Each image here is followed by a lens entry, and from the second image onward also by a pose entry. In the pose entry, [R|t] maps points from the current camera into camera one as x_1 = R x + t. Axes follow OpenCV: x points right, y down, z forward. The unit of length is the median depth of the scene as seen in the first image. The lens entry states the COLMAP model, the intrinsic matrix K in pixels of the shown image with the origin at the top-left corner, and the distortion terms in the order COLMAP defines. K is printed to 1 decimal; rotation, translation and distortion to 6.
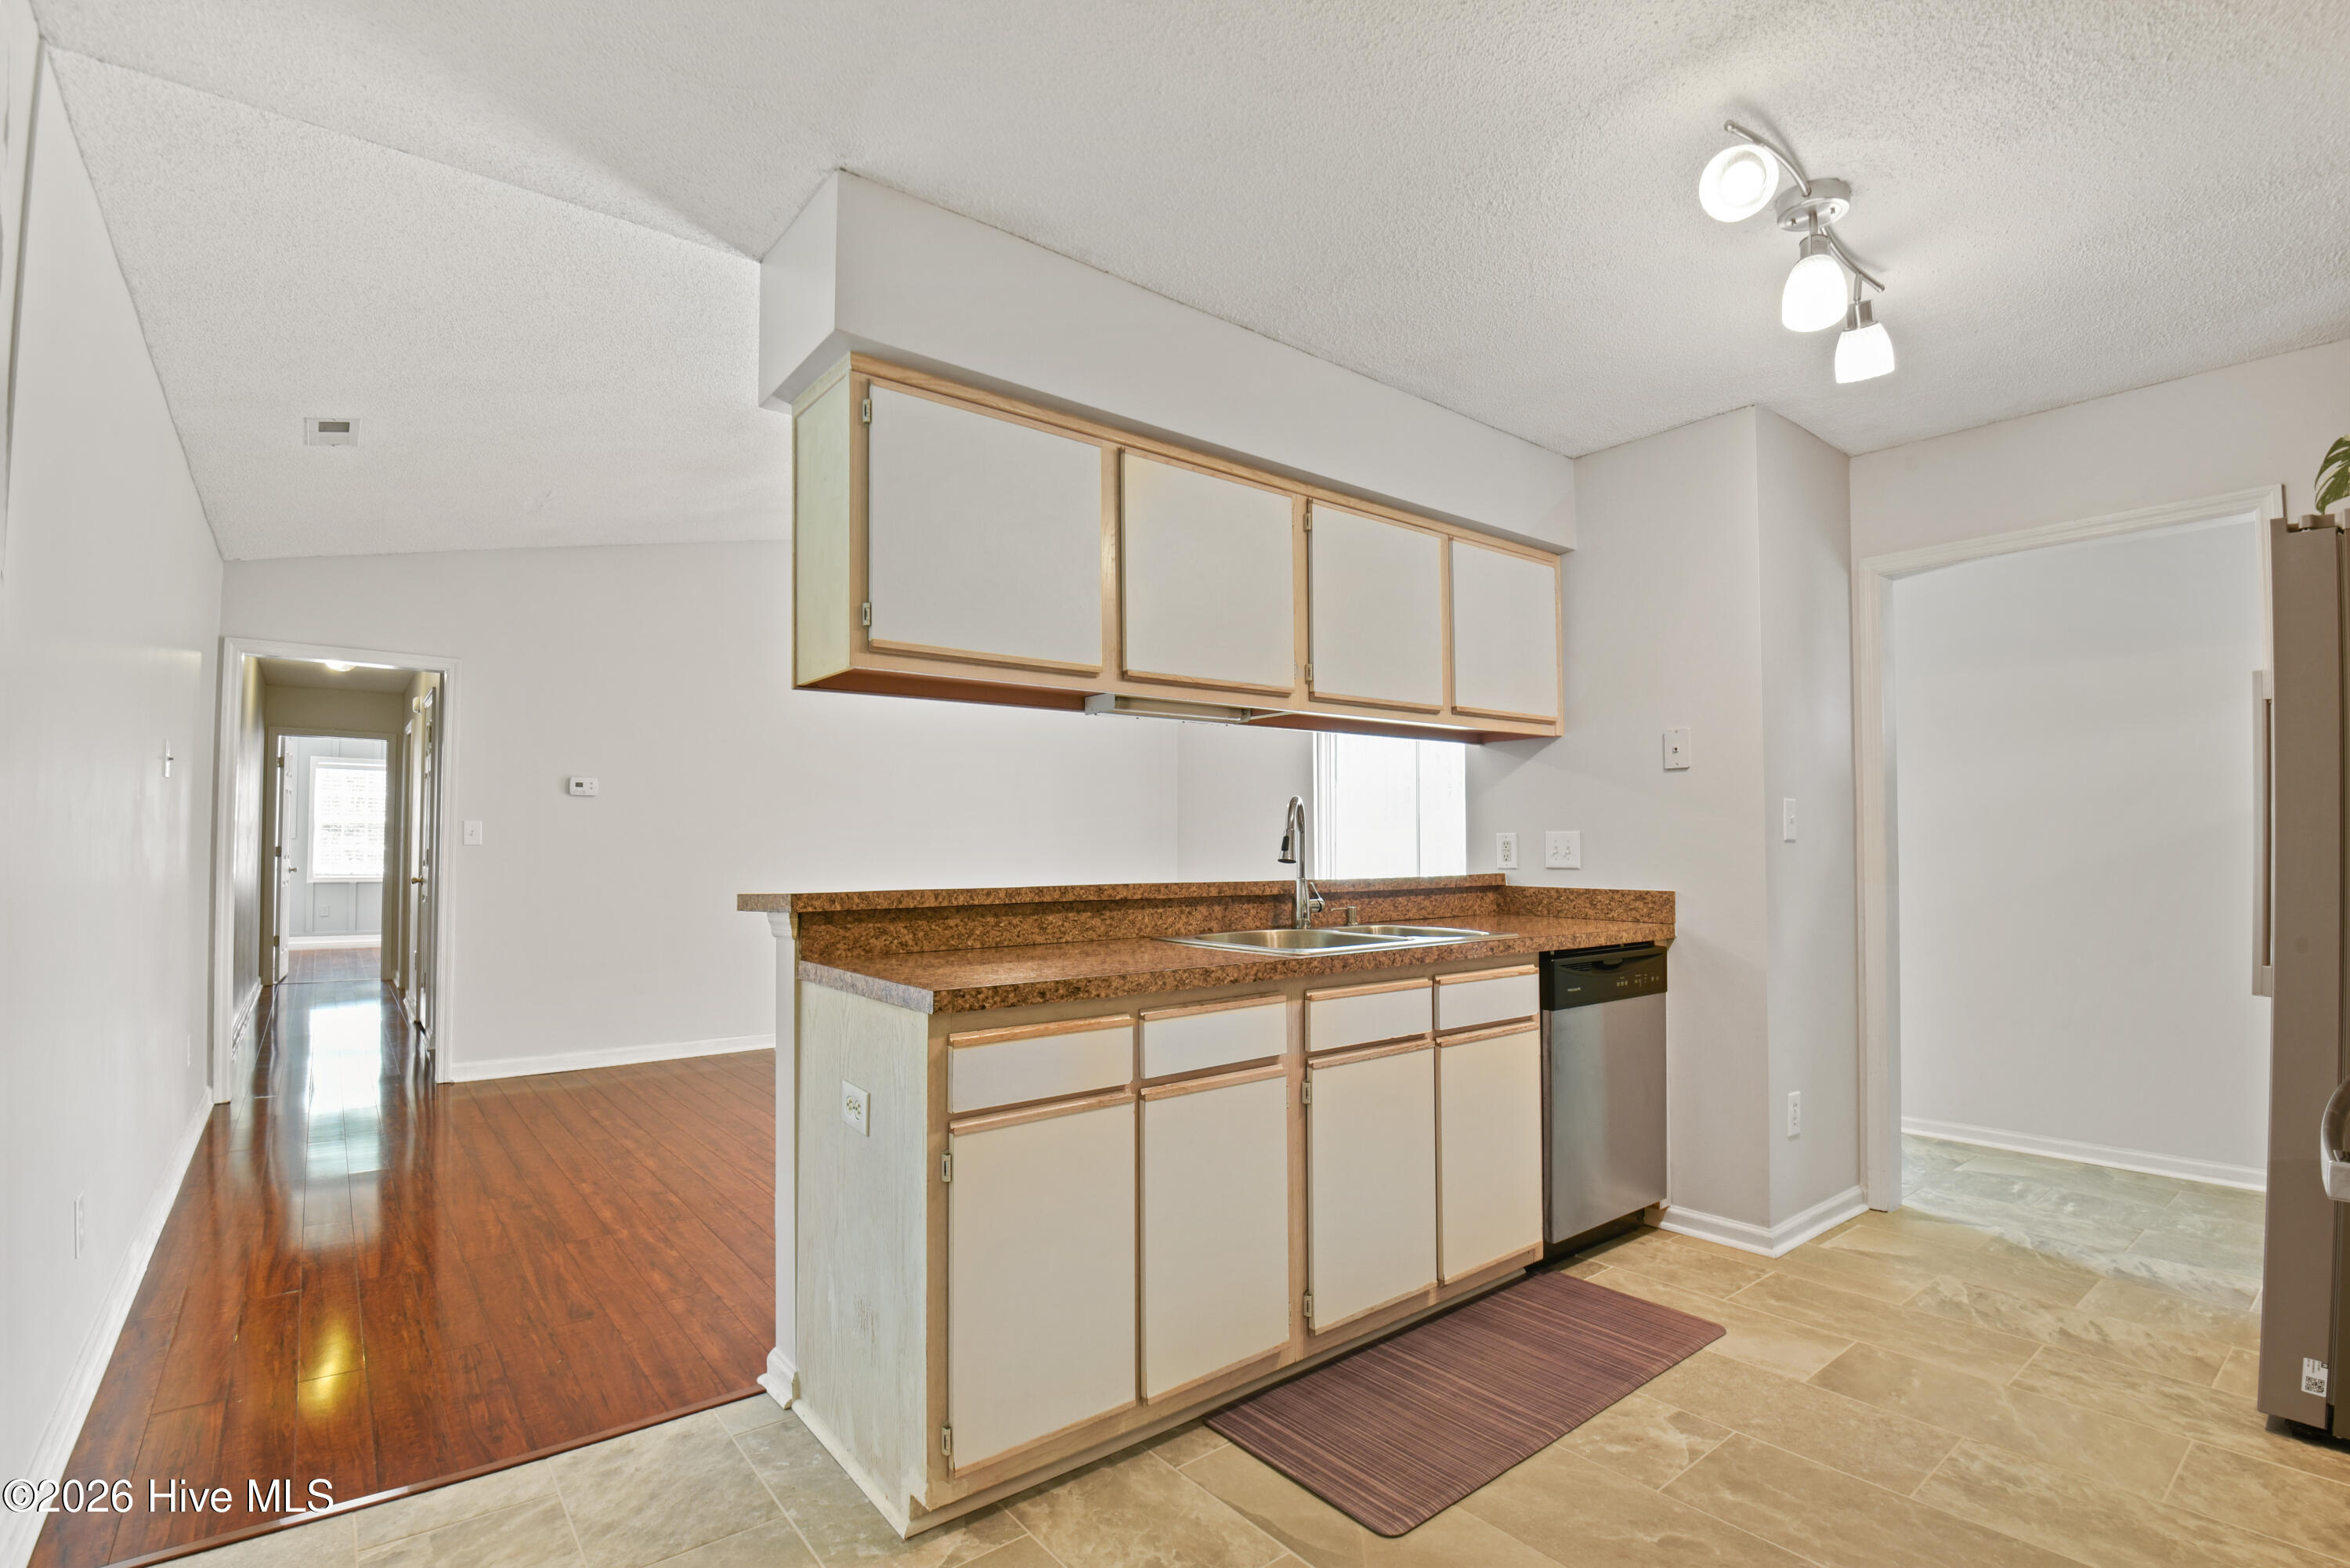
lens RADIAL K [[1087.8, 0, 1183.4], [0, 1087.8, 839.0], [0, 0, 1]] dist [-0.035871, 0.000257]
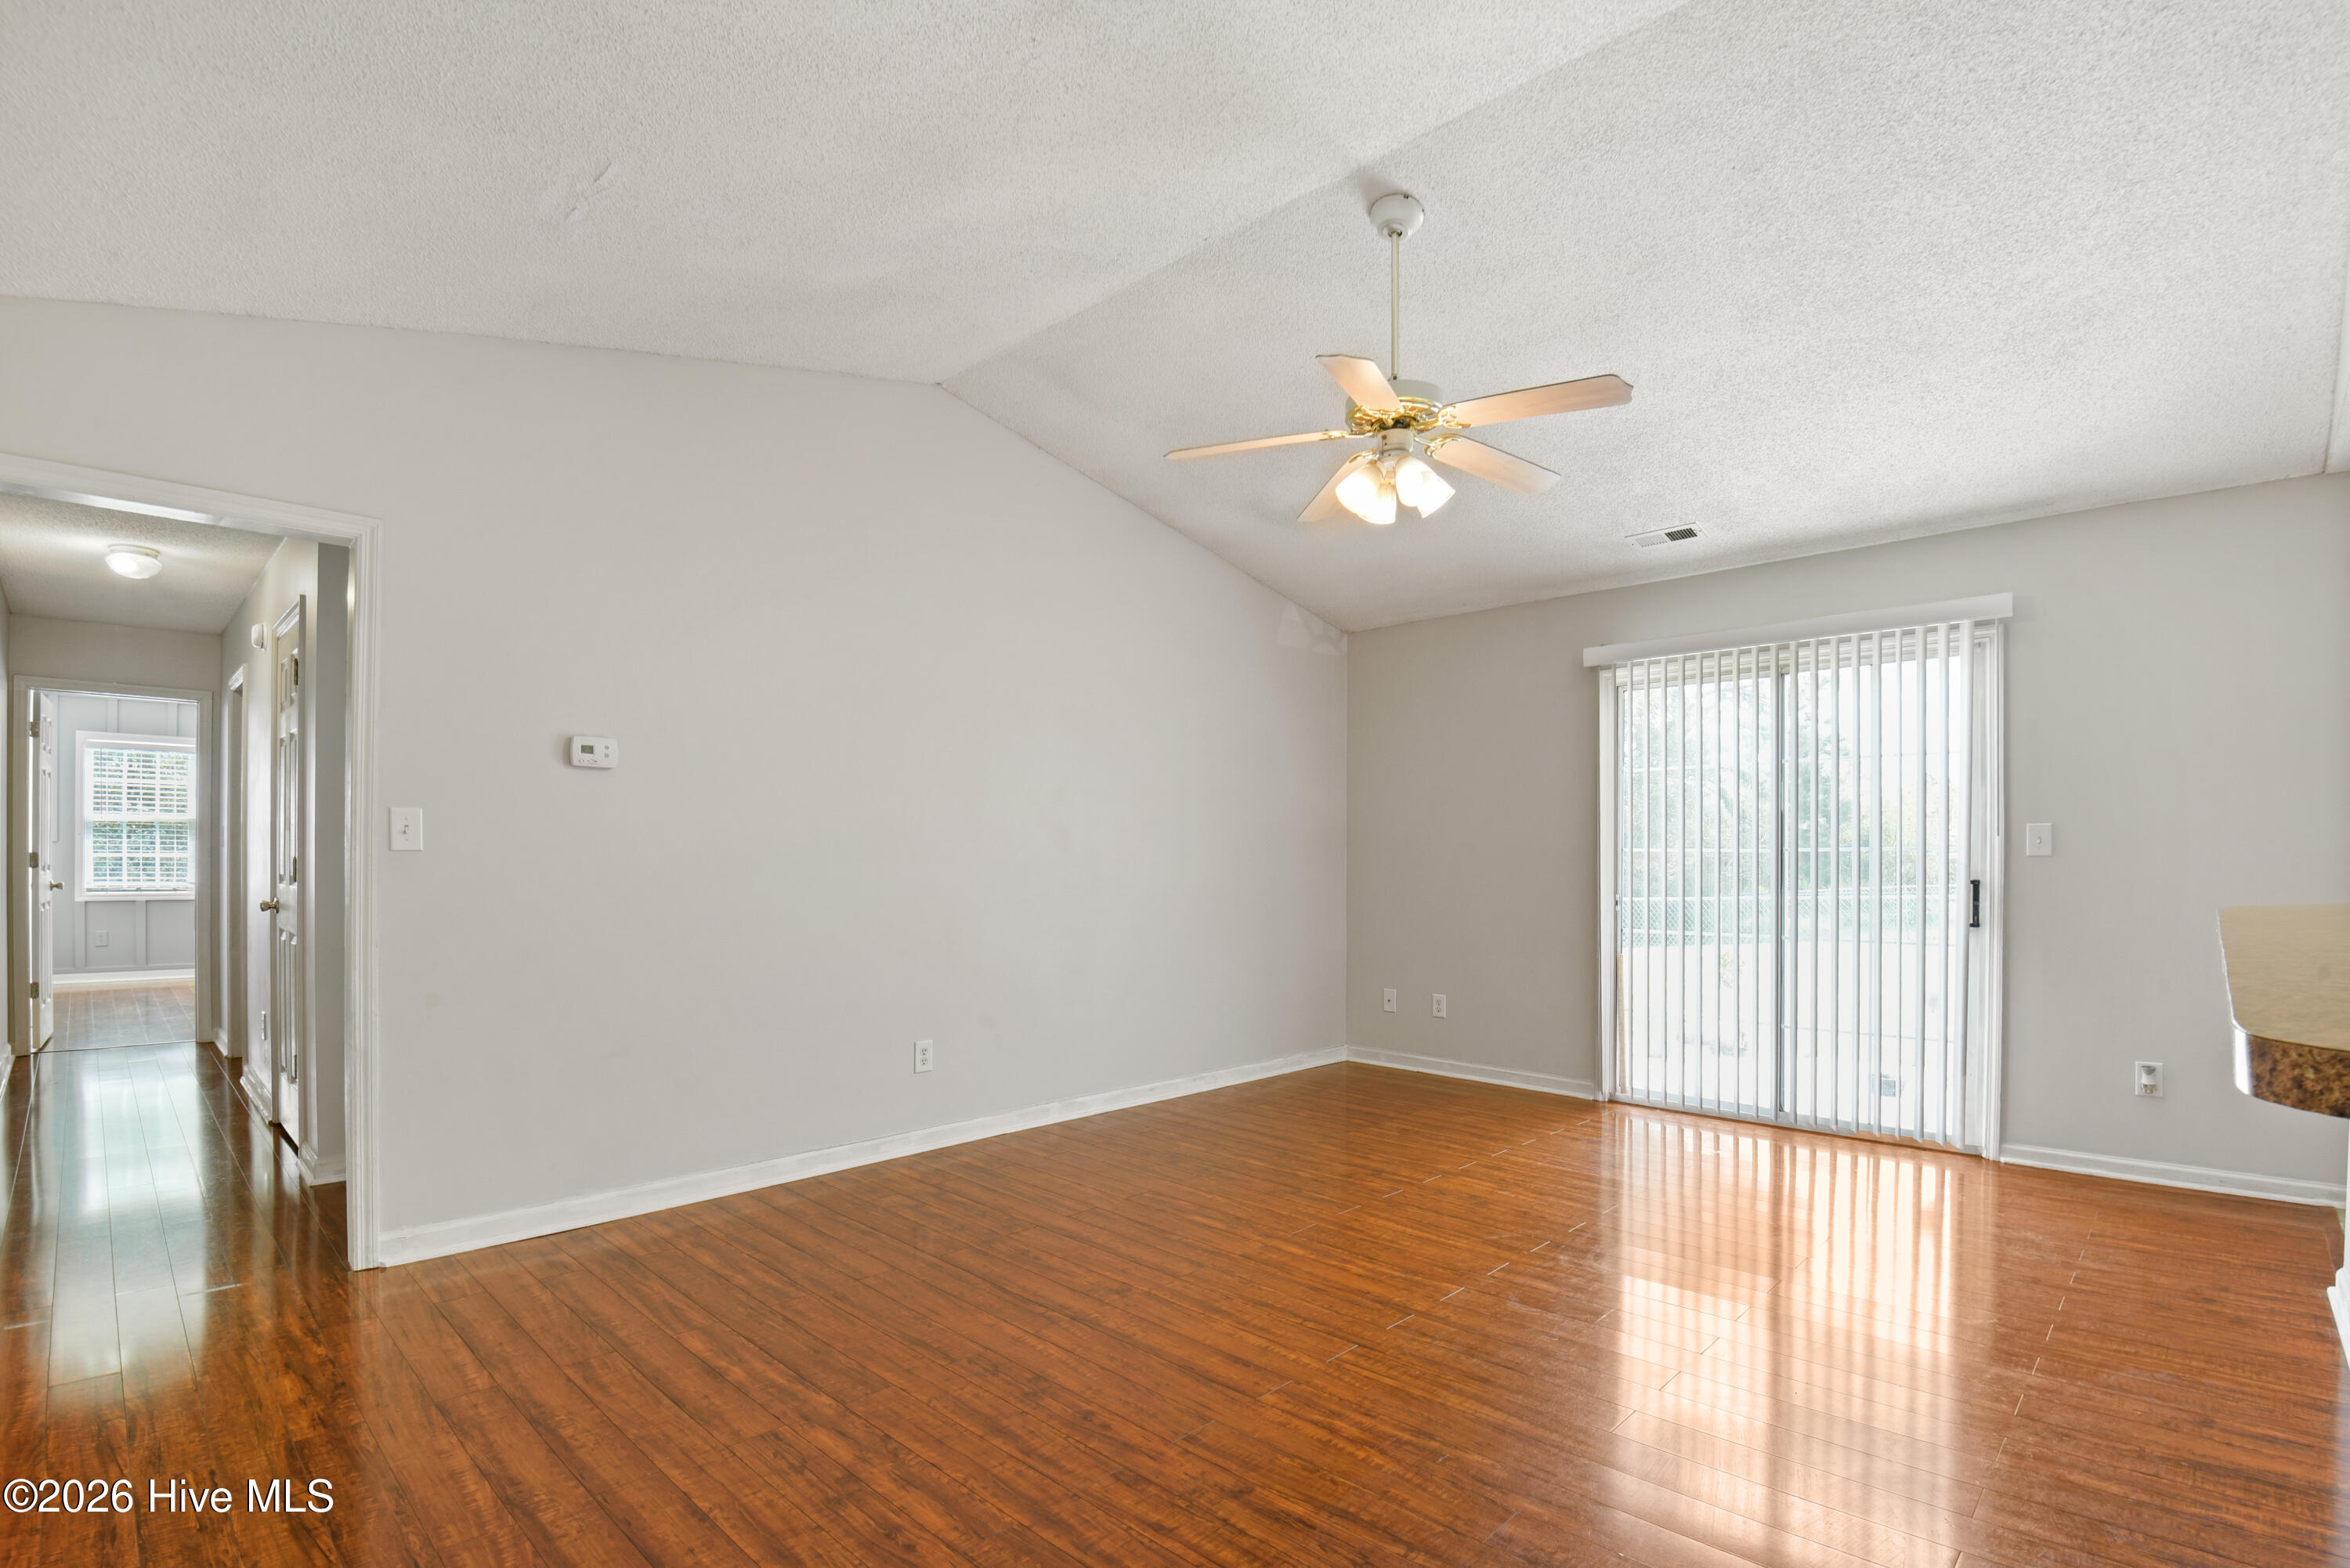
lens RADIAL K [[1091.3, 0, 1177.7], [0, 1091.3, 879.9], [0, 0, 1]] dist [-0.040075, -0.000158]
pose [[0.991766, -0.001464, 0.128052, -0.205111], [-0.002660, 0.999483, 0.032030, 0.001139], [-0.128032, -0.032106, 0.991250, 0.238491]]
